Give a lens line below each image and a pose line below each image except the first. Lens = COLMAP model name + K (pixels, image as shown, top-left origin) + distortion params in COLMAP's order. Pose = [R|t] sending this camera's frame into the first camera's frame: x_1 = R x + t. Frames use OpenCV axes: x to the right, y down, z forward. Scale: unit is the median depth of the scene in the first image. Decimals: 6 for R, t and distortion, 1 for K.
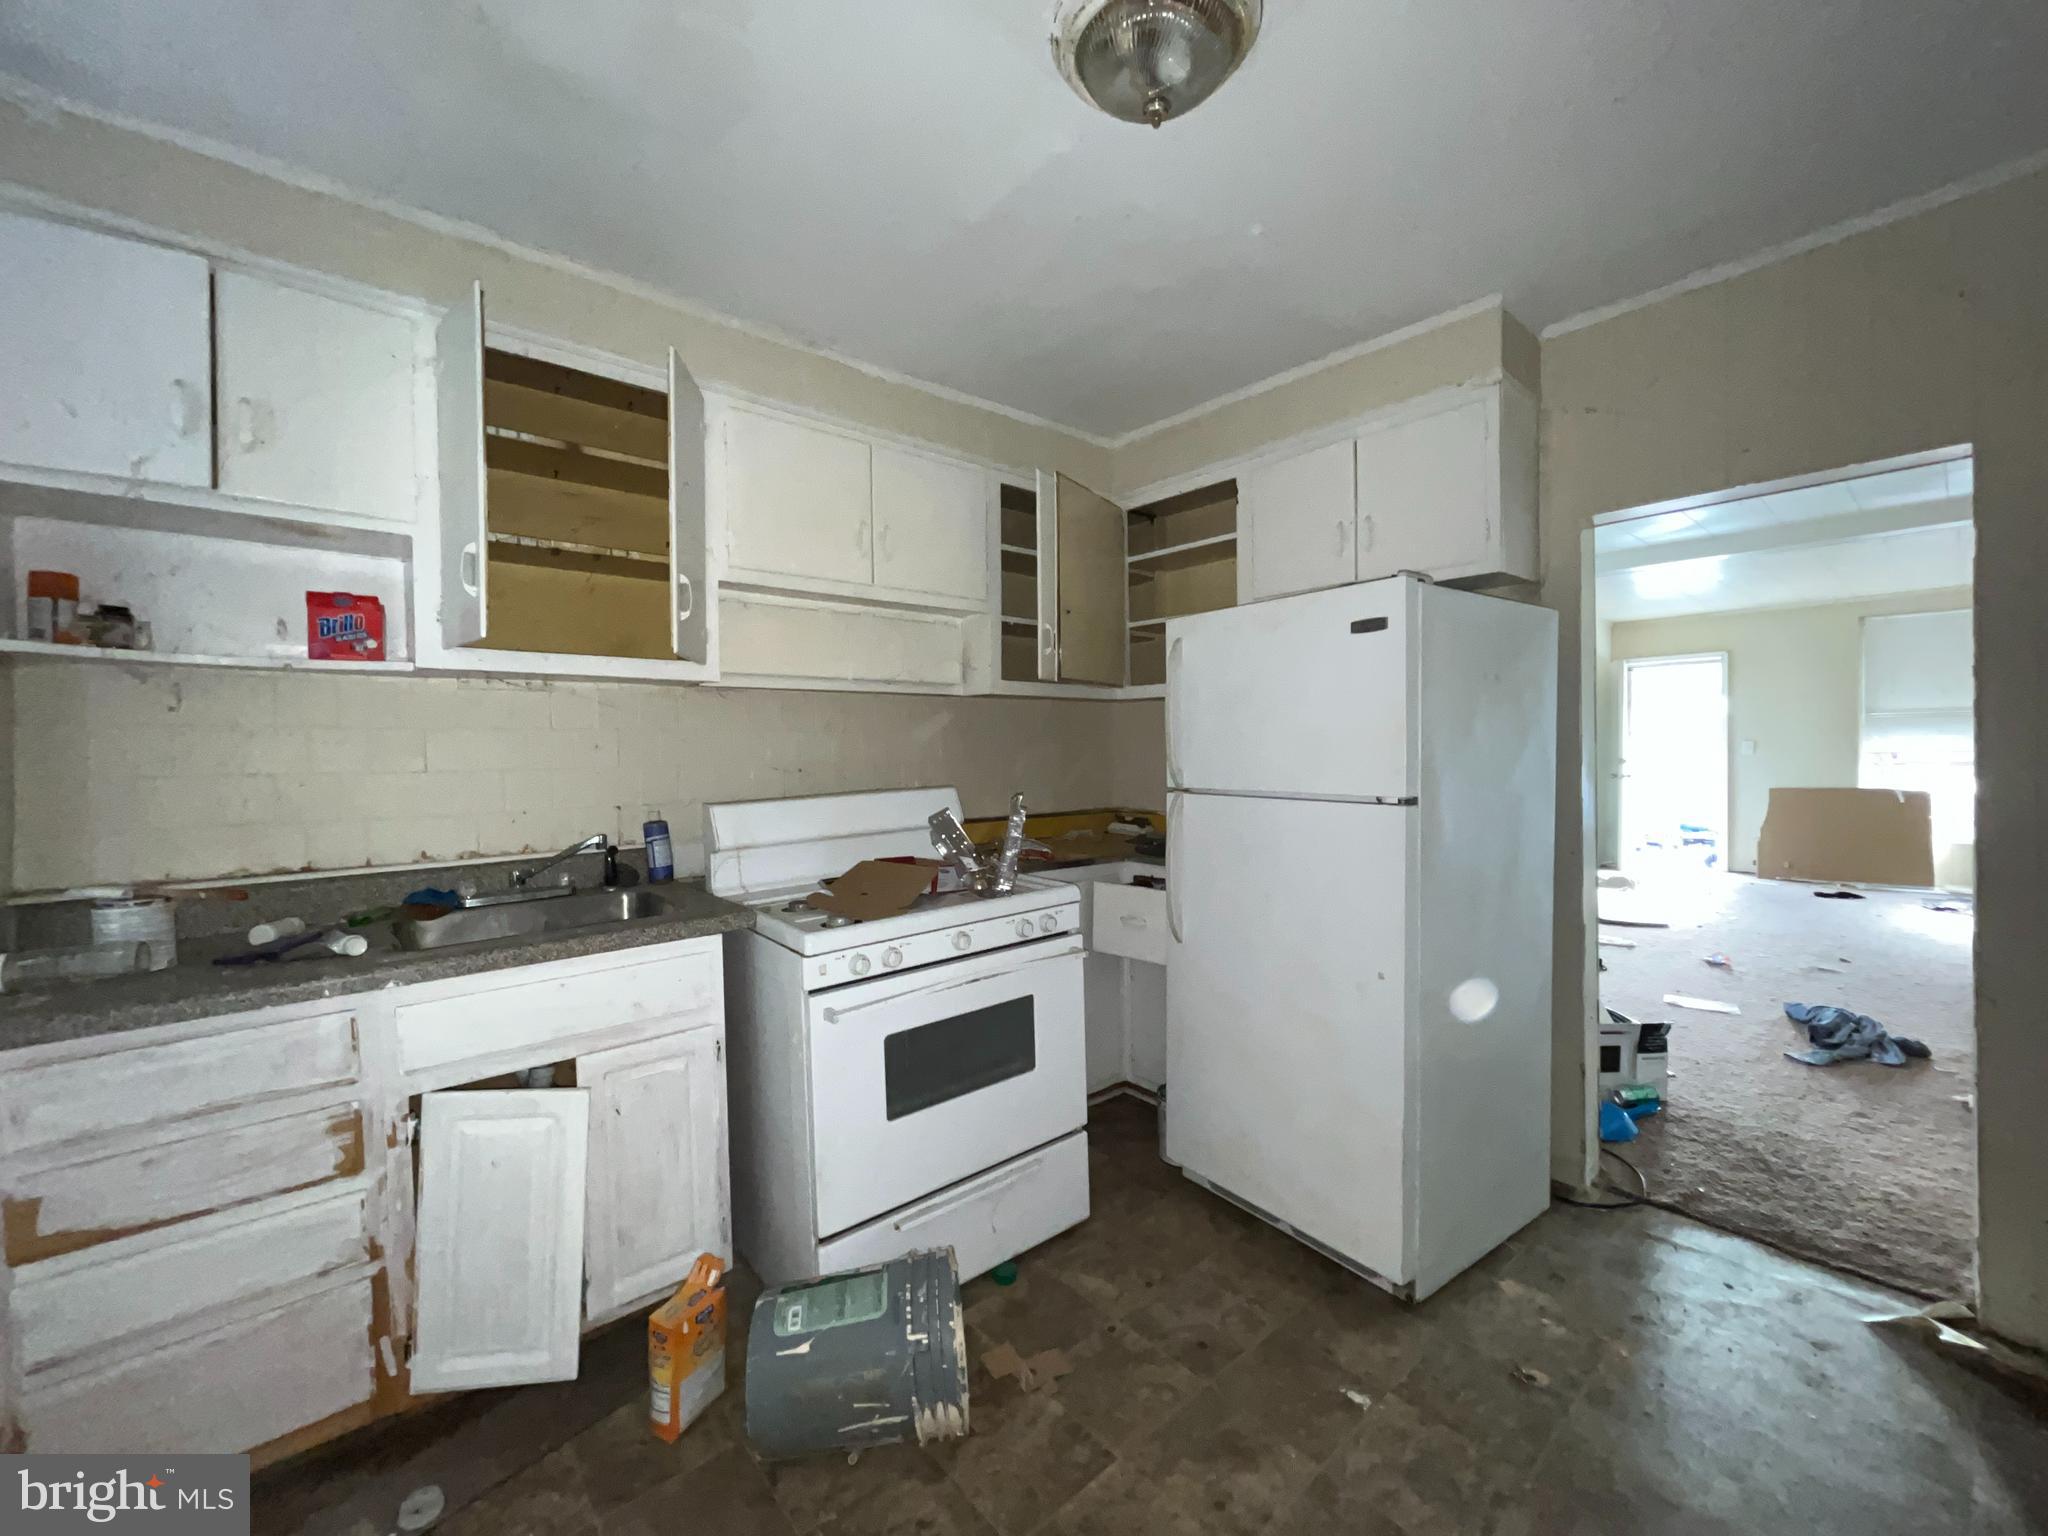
lens RADIAL K [[823.4, 0, 1026.7], [0, 823.4, 763.4], [0, 0, 1]] dist [-0.002959, -0.000504]
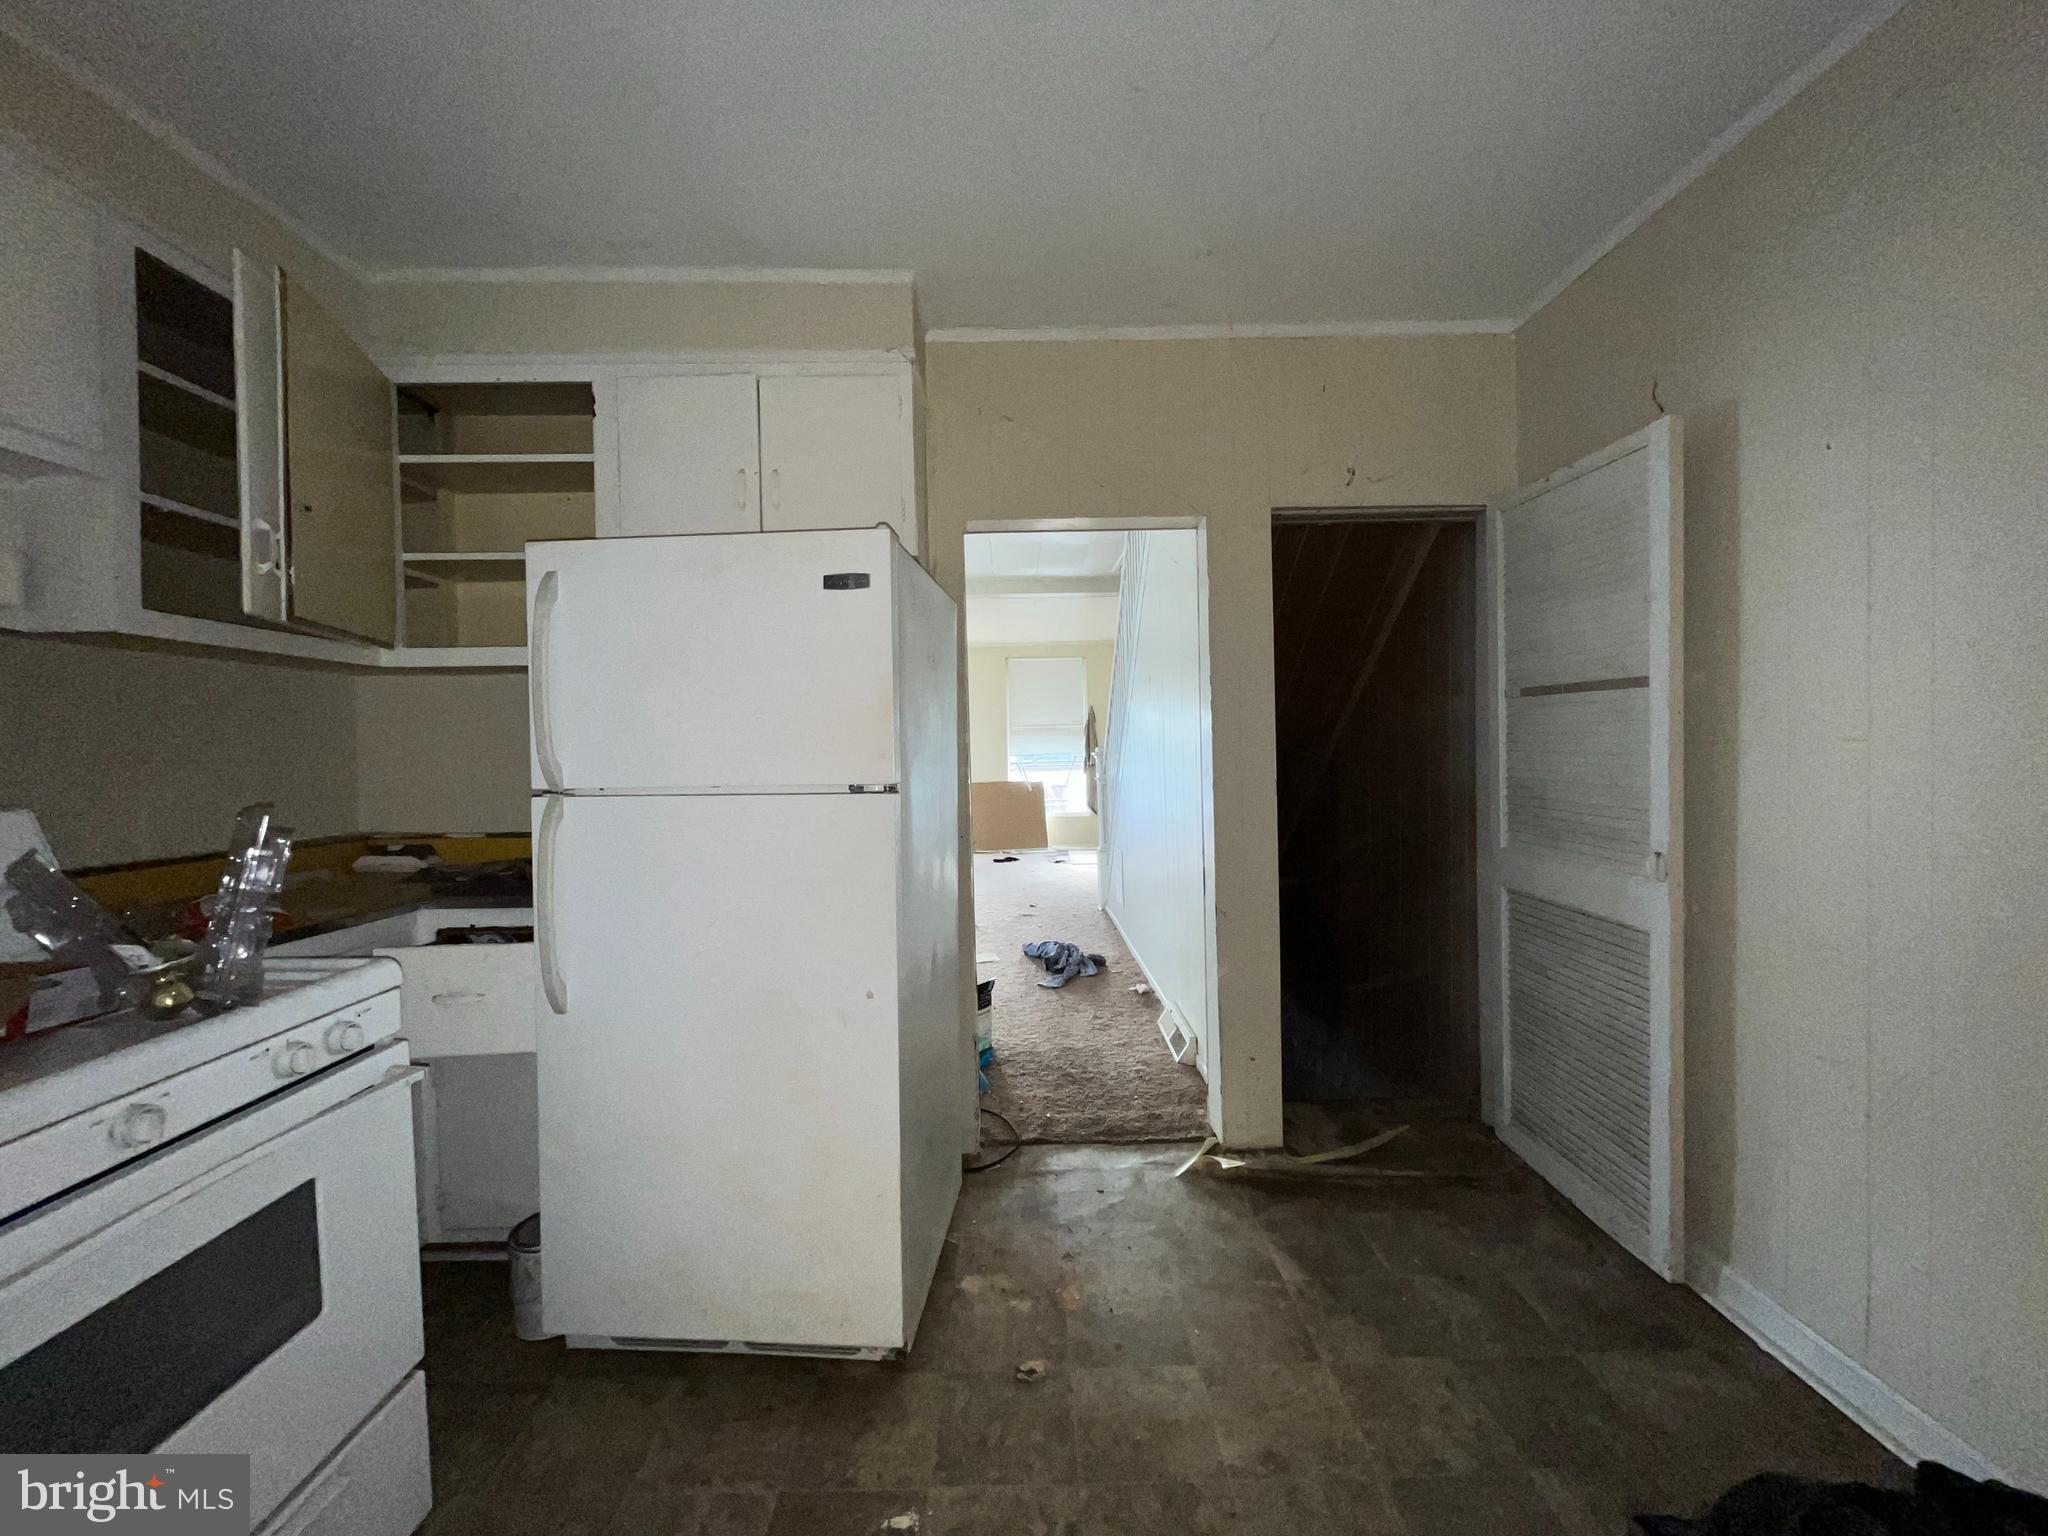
lens RADIAL K [[823.4, 0, 1026.7], [0, 823.4, 763.4], [0, 0, 1]] dist [-0.002959, -0.000504]
pose [[0.638817, -0.013145, 0.769246, -0.092219], [0.025724, 0.999660, -0.004279, 0.021164], [-0.768928, 0.022522, 0.638938, 0.256768]]
